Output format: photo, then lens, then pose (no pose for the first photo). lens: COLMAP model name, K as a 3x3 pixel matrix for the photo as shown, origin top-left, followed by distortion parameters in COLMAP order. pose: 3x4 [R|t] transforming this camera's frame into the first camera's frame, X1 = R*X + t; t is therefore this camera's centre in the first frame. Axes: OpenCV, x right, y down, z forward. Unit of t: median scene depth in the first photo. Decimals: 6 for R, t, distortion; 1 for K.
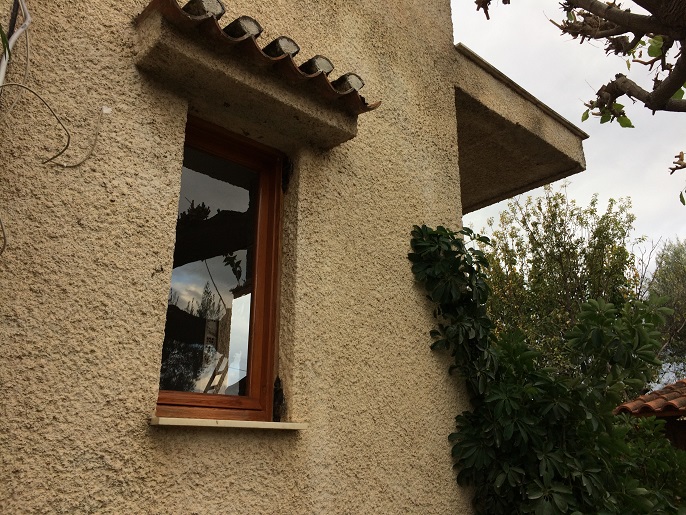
lens RADIAL K [[596.0, 0, 343.0], [0, 596.0, 257.5], [0, 0, 1]] dist [0.082245, -0.130216]
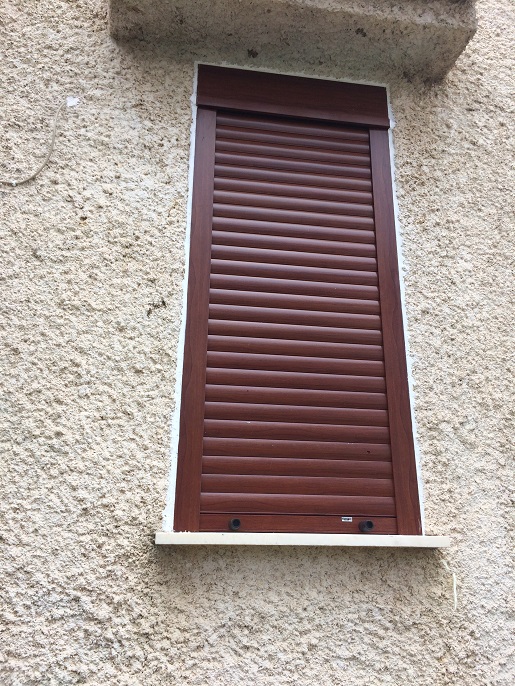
lens RADIAL K [[596.0, 0, 257.5], [0, 596.0, 343.0], [0, 0, 1]] dist [0.082245, -0.130216]
pose [[0.843640, -0.177856, -0.506595, 0.113027], [0.167326, 0.983644, -0.066689, 0.129170], [0.510170, -0.028505, 0.859601, 0.512557]]
